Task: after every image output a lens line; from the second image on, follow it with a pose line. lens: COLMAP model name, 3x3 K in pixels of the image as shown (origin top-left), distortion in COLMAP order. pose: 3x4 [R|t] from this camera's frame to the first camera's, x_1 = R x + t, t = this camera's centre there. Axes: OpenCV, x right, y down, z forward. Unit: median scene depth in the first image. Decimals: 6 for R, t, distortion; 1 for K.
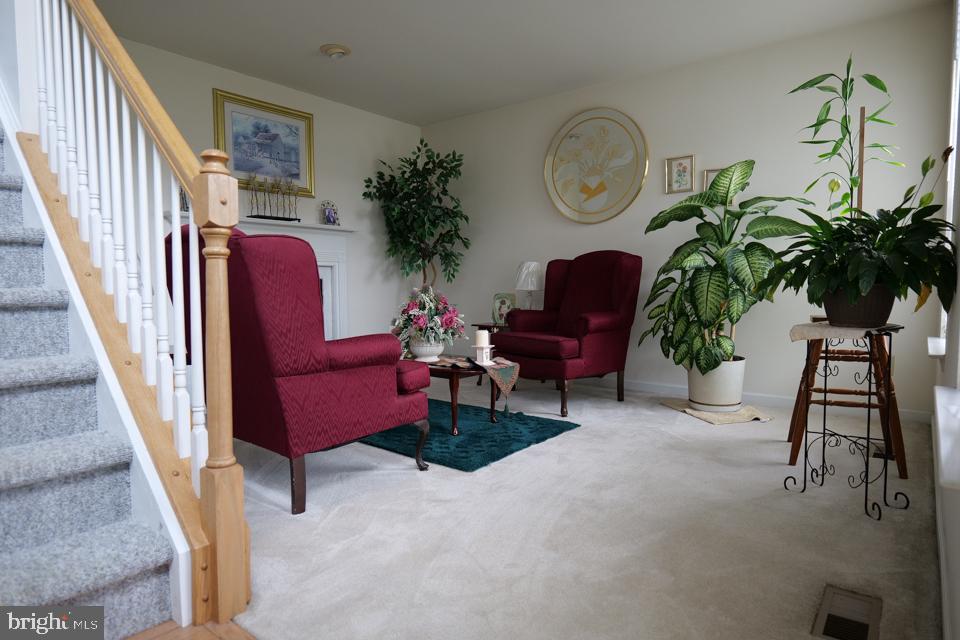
lens RADIAL K [[560.2, 0, 480.0], [0, 560.2, 320.0], [0, 0, 1]] dist [-0.014196, 0.002450]
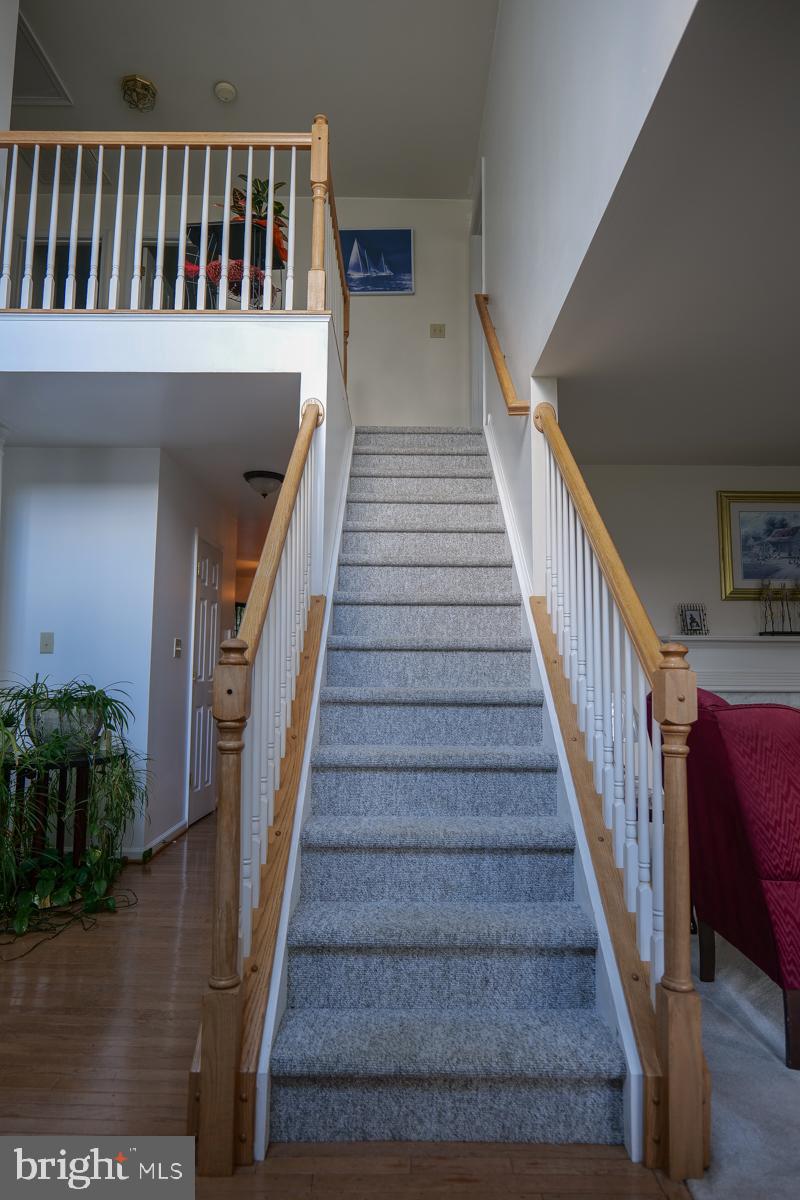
lens RADIAL K [[708.1, 0, 400.0], [0, 708.1, 600.0], [0, 0, 1]] dist [-0.010752, 0.002175]
pose [[0.622960, -0.068097, -0.779284, 0.085759], [-0.064445, 0.988350, -0.137883, -0.078790], [0.779595, 0.136117, 0.611314, -0.061344]]
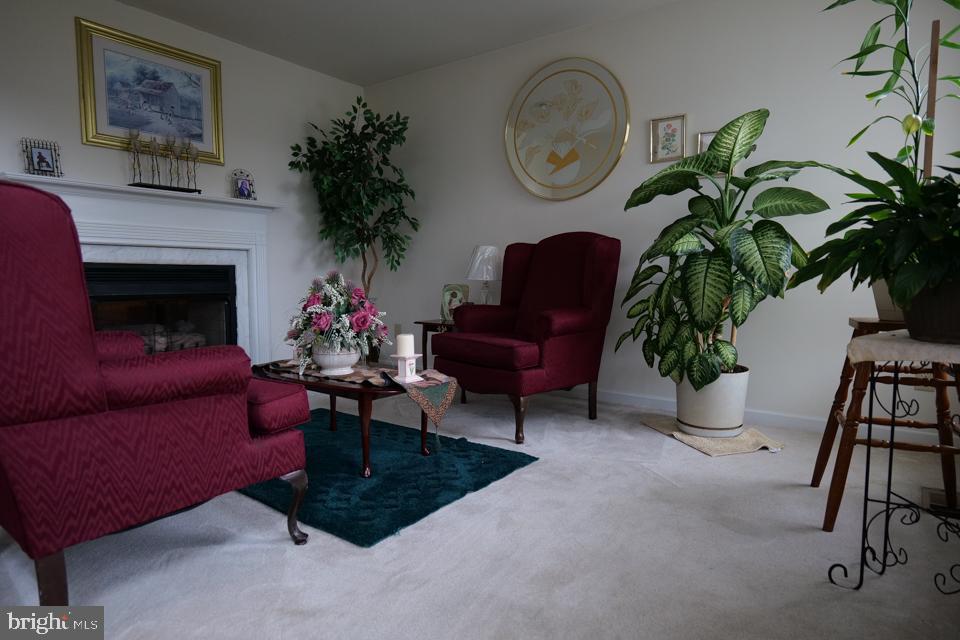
lens RADIAL K [[560.2, 0, 480.0], [0, 560.2, 320.0], [0, 0, 1]] dist [-0.014196, 0.002450]
pose [[0.999336, 0.004866, 0.036105, 0.076190], [-0.005494, 0.999835, 0.017317, -0.013721], [-0.036015, -0.017504, 0.999198, 0.260031]]
